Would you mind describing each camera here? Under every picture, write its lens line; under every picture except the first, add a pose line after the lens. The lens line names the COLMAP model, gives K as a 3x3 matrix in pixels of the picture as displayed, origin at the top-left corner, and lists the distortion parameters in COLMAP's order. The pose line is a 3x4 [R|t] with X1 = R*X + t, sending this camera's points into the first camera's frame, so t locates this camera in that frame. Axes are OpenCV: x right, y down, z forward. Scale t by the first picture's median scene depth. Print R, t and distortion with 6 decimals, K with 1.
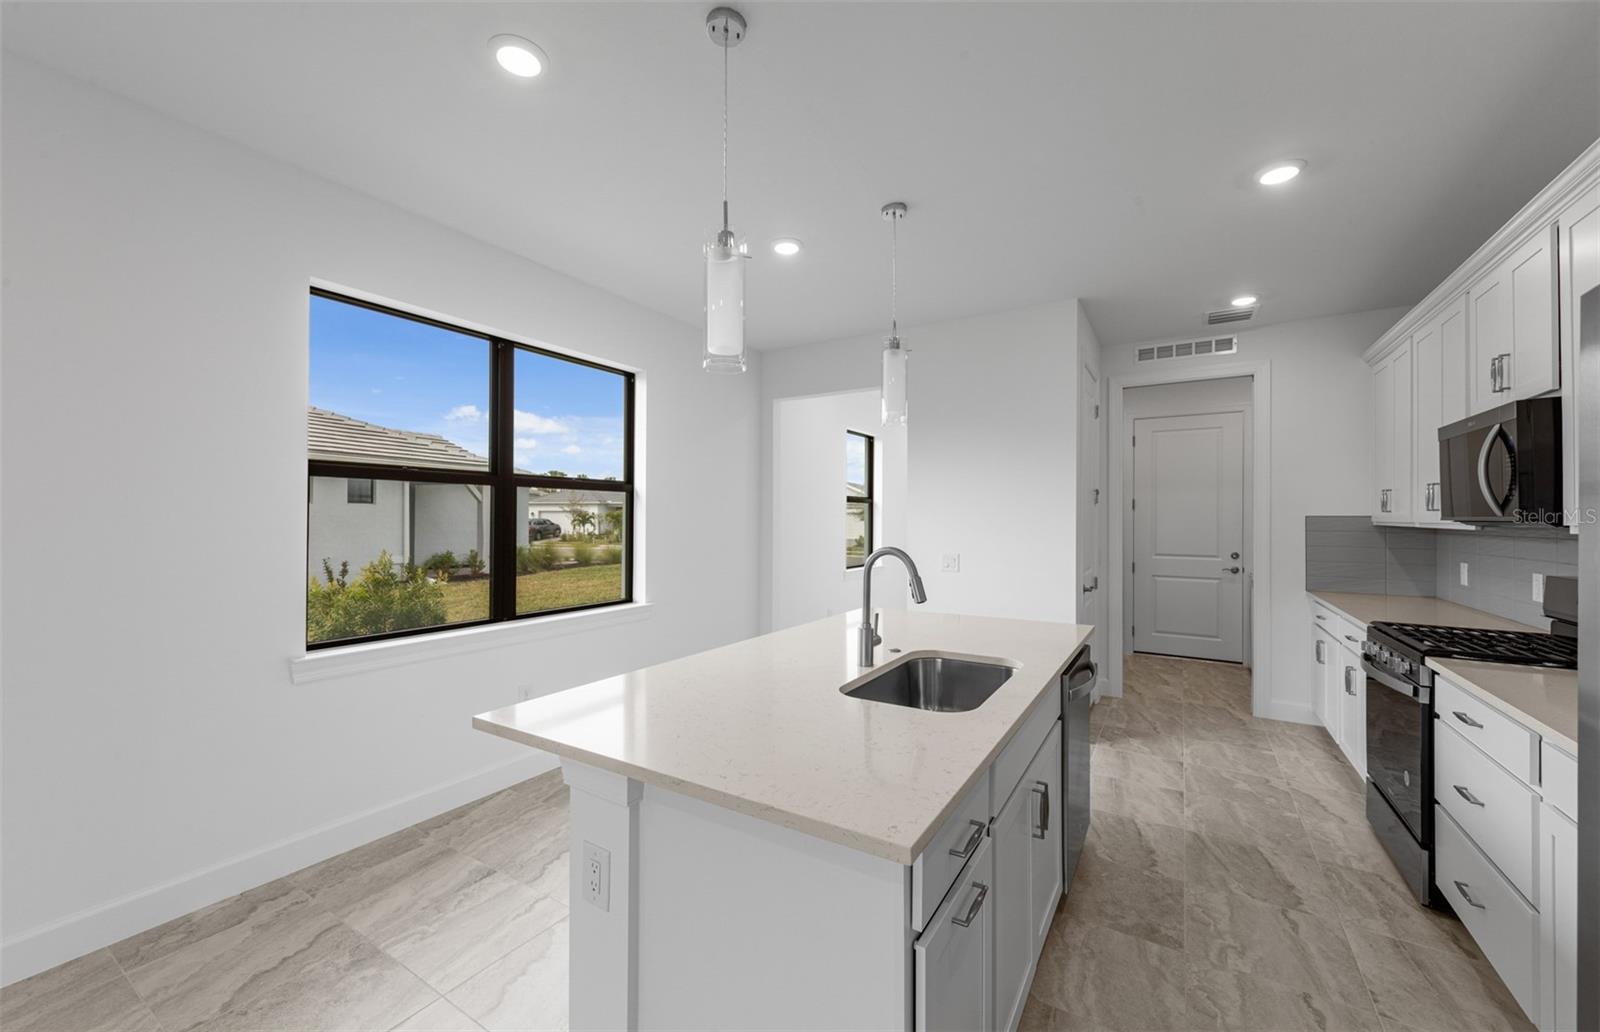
lens RADIAL K [[612.0, 0, 800.3], [0, 612.0, 517.2], [0, 0, 1]] dist [0.006176, -0.000004]
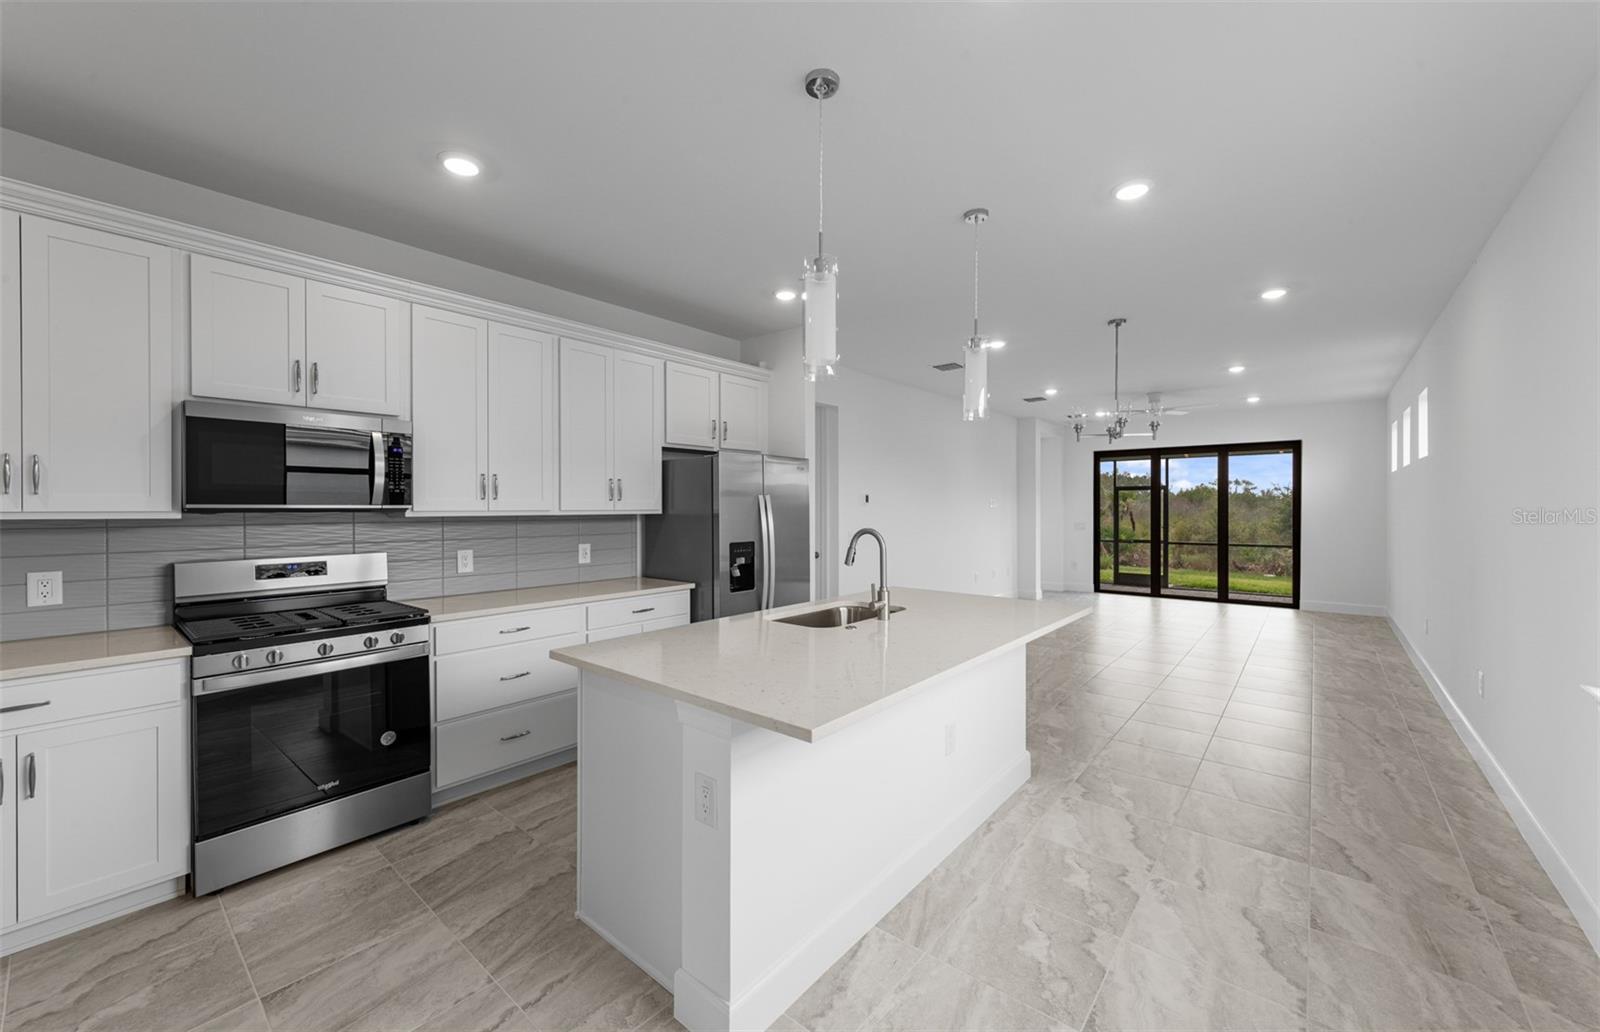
lens RADIAL K [[612.0, 0, 804.4], [0, 612.0, 516.3], [0, 0, 1]] dist [0.006176, -0.000004]
pose [[-0.990248, -0.003826, 0.139262, 0.066374], [-0.002065, 0.999916, 0.012781, 0.003292], [-0.139300, 0.012368, -0.990173, 1.639937]]
